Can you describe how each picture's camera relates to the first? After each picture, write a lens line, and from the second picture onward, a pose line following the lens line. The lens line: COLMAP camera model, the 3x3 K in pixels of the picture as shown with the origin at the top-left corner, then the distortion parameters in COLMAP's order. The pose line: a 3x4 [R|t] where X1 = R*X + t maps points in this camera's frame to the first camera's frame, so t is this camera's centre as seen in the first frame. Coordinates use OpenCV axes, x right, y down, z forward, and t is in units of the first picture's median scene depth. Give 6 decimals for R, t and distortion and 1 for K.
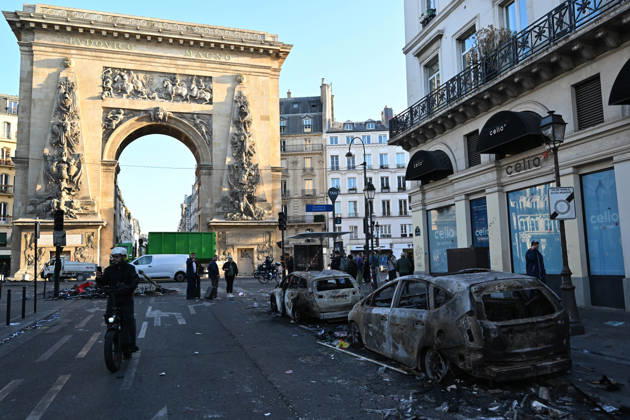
lens RADIAL K [[498.1, 0, 314.8], [0, 498.1, 209.6], [0, 0, 1]] dist [0.001309, -0.000362]
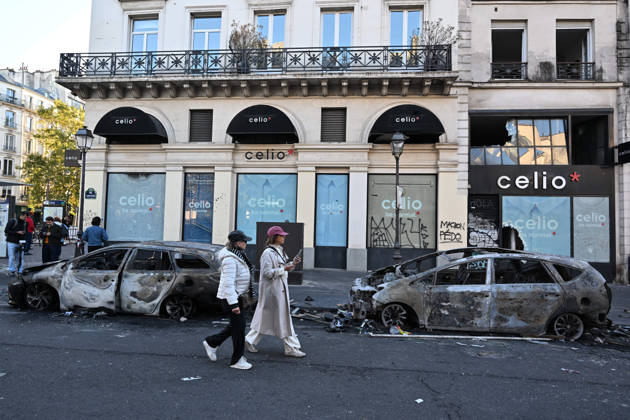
lens RADIAL K [[287.7, 0, 314.6], [0, 287.7, 211.6], [0, 0, 1]] dist [-0.005742, 0.000467]
pose [[0.338216, 0.104965, 0.935196, -0.137595], [-0.134977, 0.988896, -0.062177, 0.056791], [-0.931338, -0.105201, 0.348628, 0.478555]]
